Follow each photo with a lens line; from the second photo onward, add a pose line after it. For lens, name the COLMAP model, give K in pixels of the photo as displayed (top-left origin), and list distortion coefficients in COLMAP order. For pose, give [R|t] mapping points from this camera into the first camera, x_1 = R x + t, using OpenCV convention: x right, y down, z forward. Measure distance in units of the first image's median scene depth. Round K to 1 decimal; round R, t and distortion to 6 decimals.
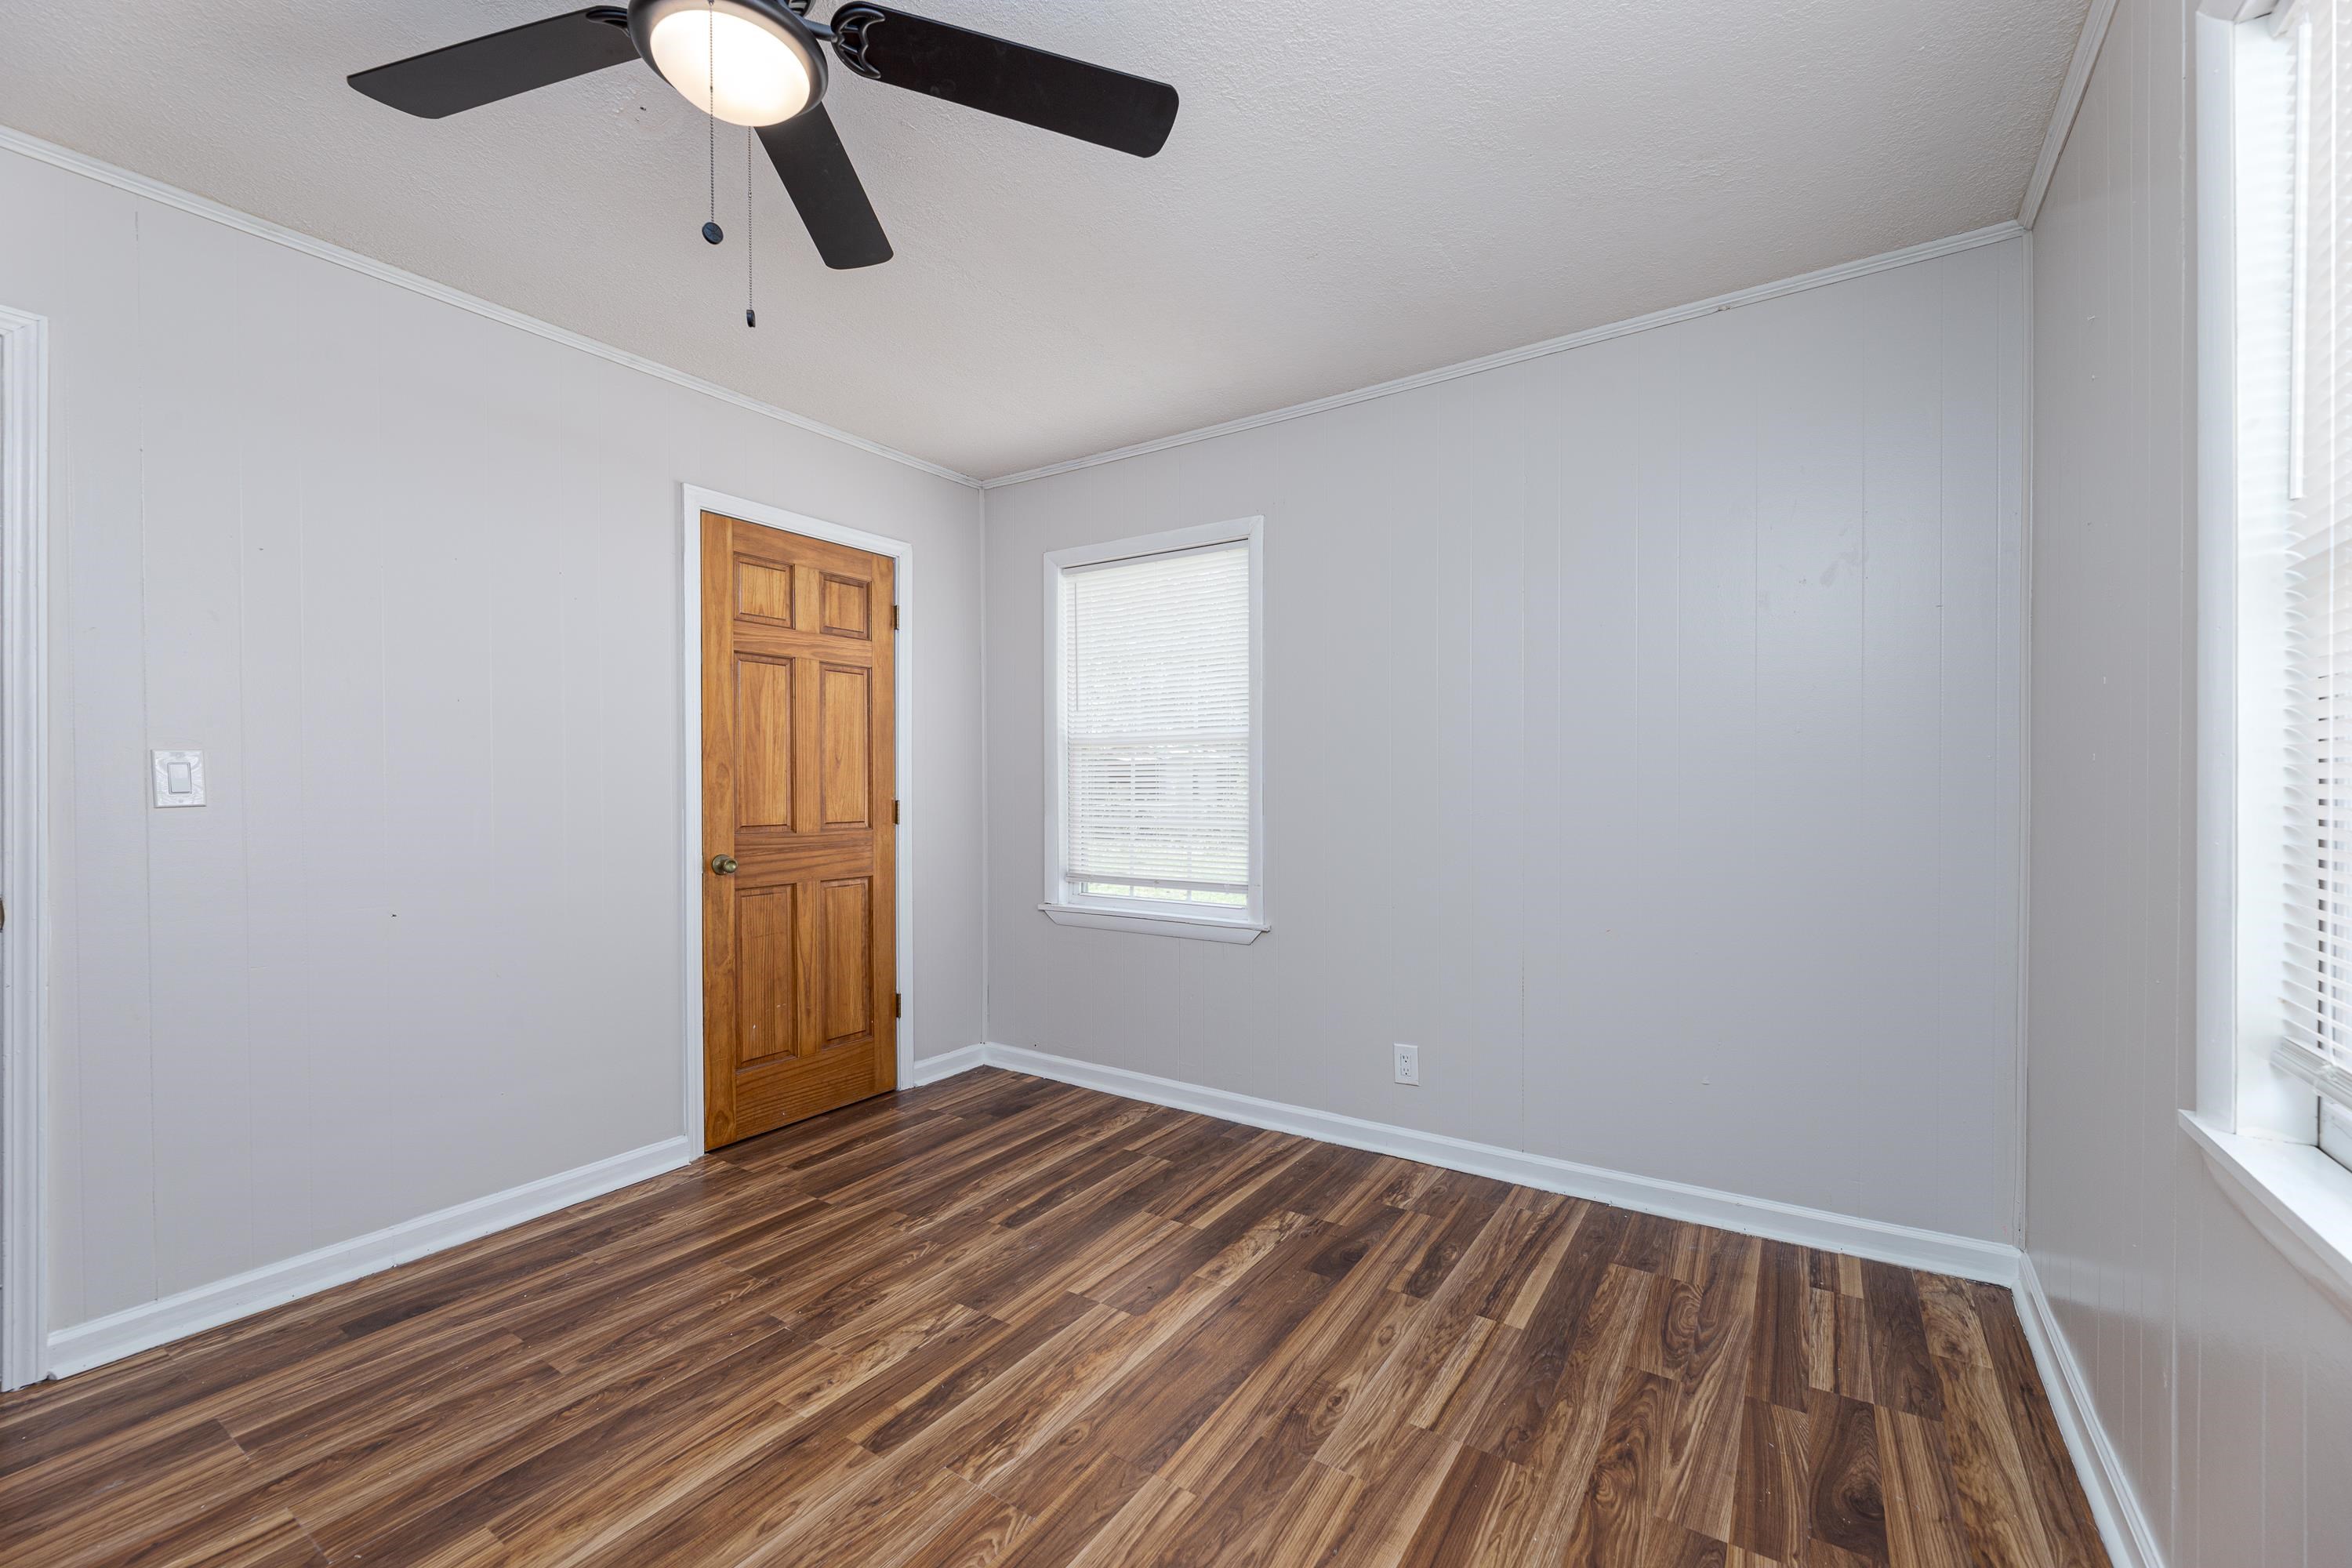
lens RADIAL K [[963.1, 0, 1181.3], [0, 963.1, 783.6], [0, 0, 1]] dist [-0.002422, 0.000130]
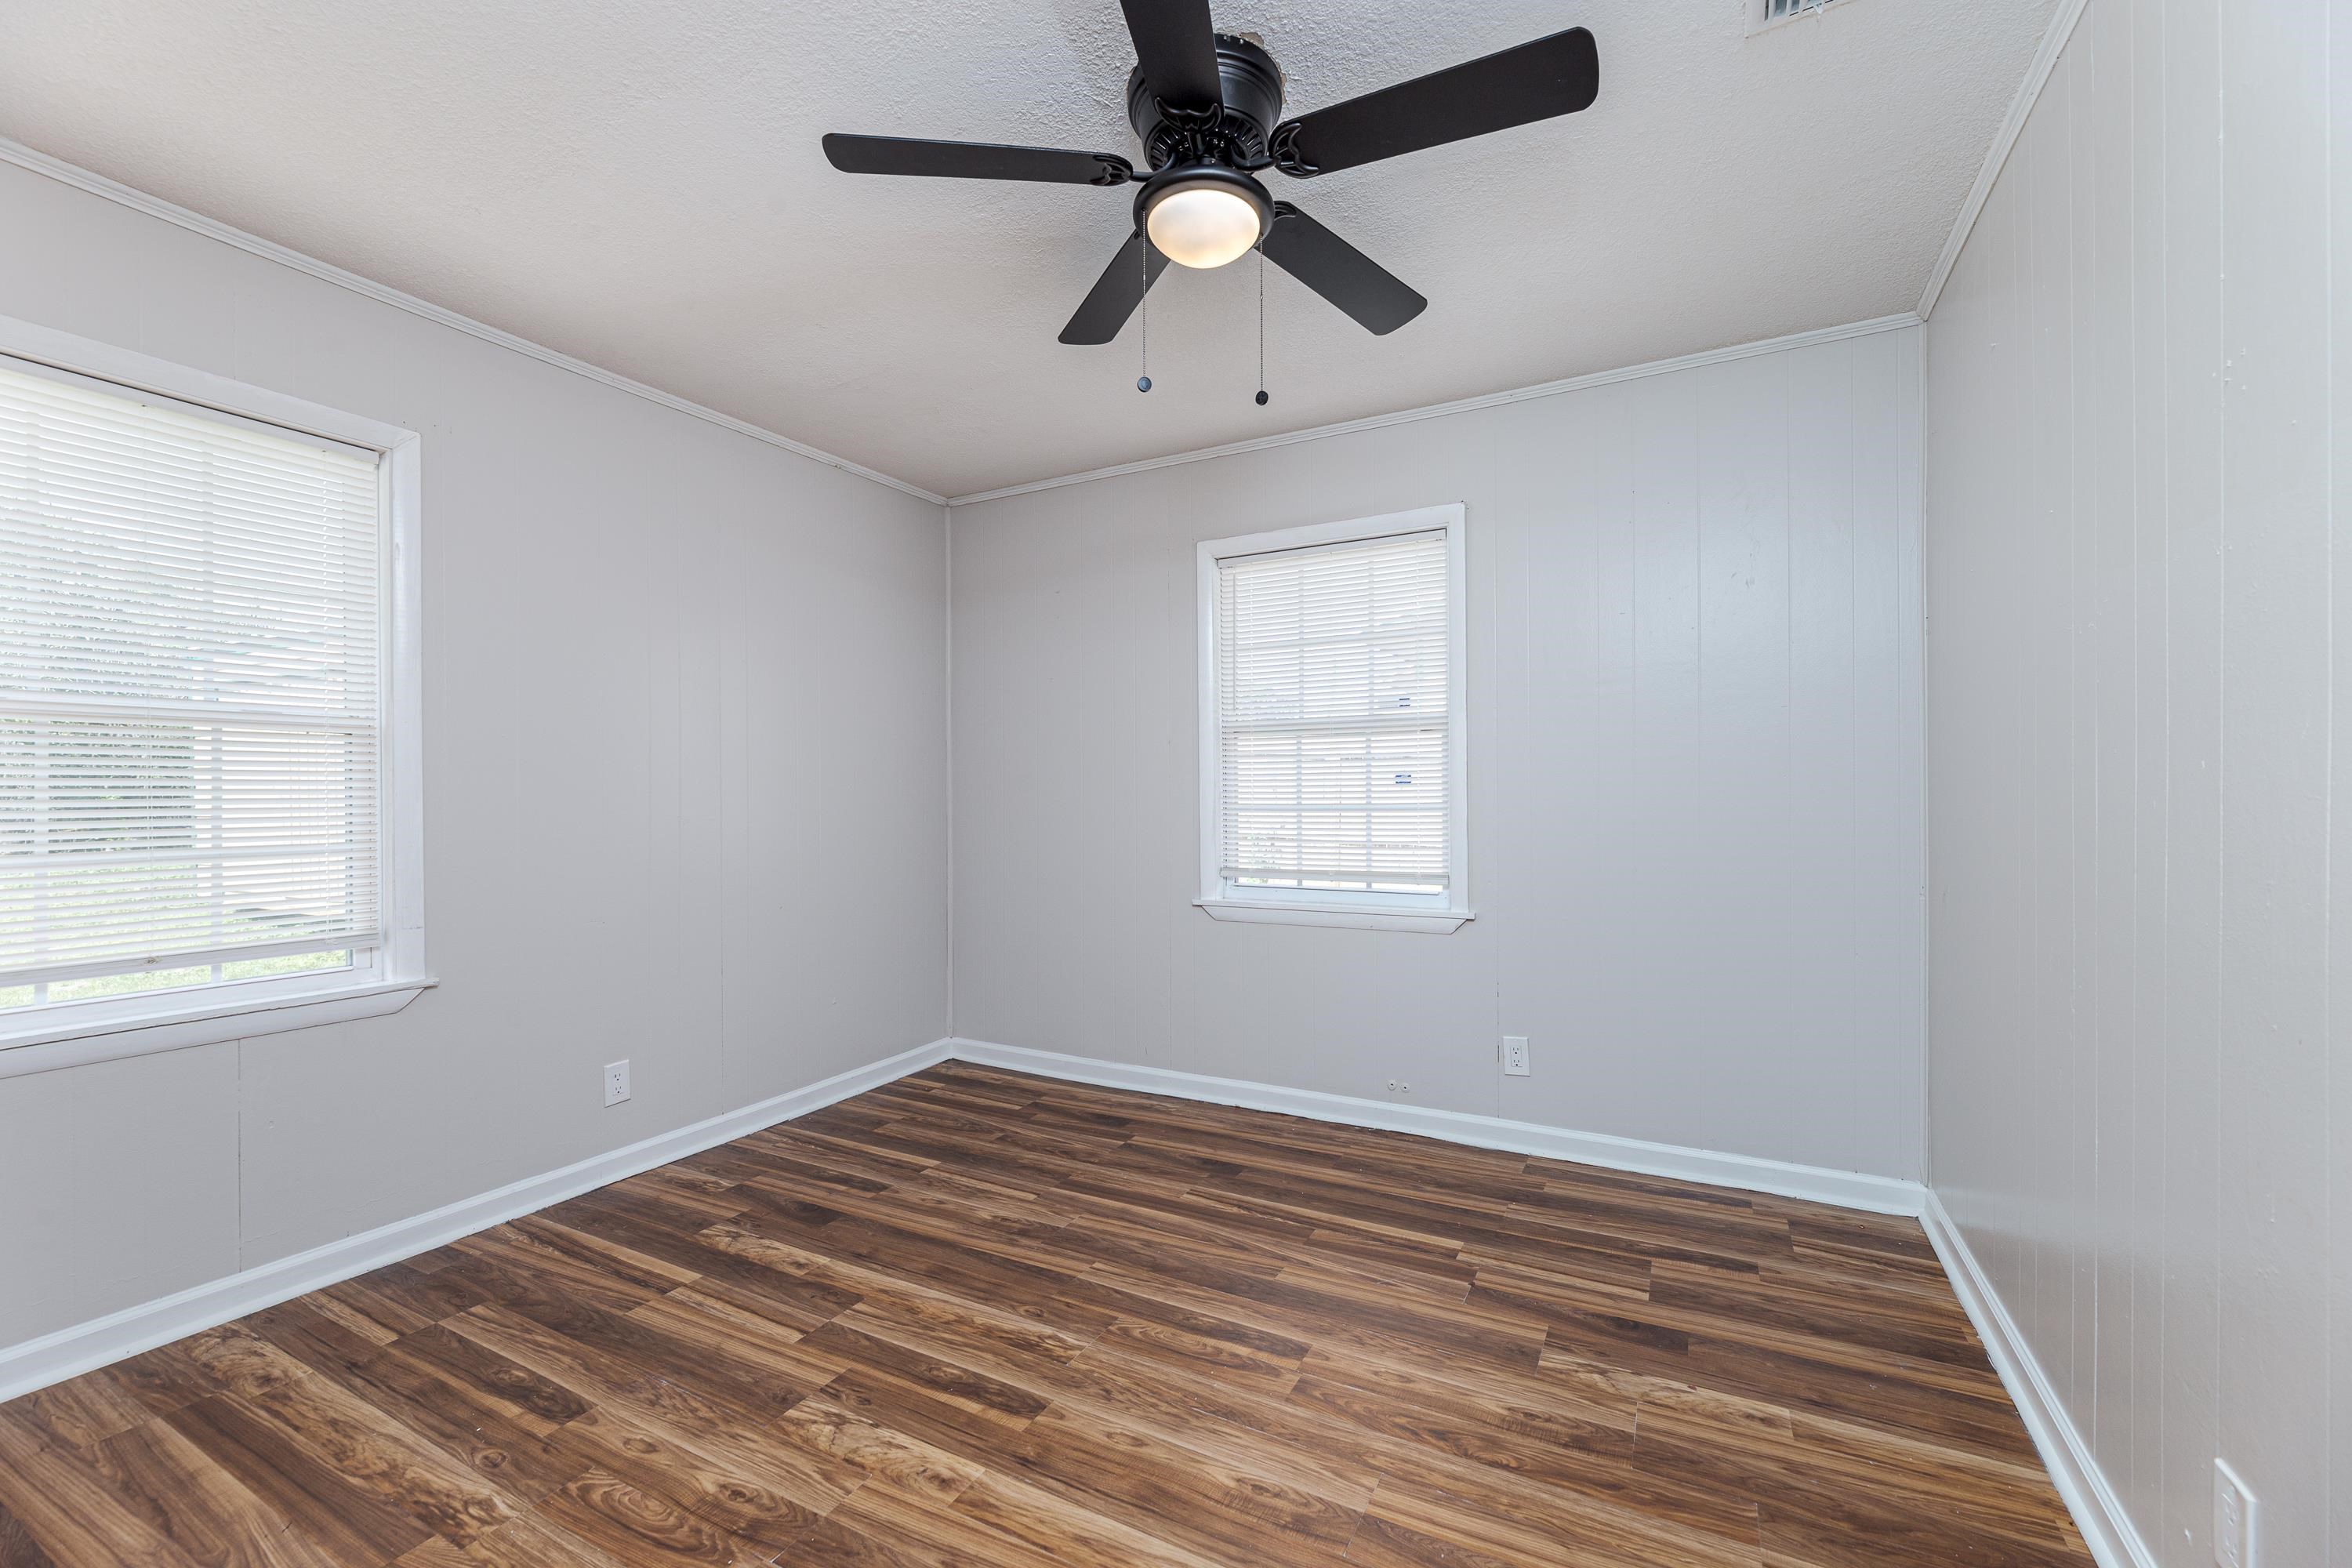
lens RADIAL K [[963.1, 0, 1184.3], [0, 963.1, 791.1], [0, 0, 1]] dist [-0.002422, 0.000130]
pose [[-0.103420, 0.007934, 0.994606, -1.006714], [0.002966, 0.999966, -0.007668, 0.009555], [-0.994633, 0.002157, -0.103440, 0.680534]]
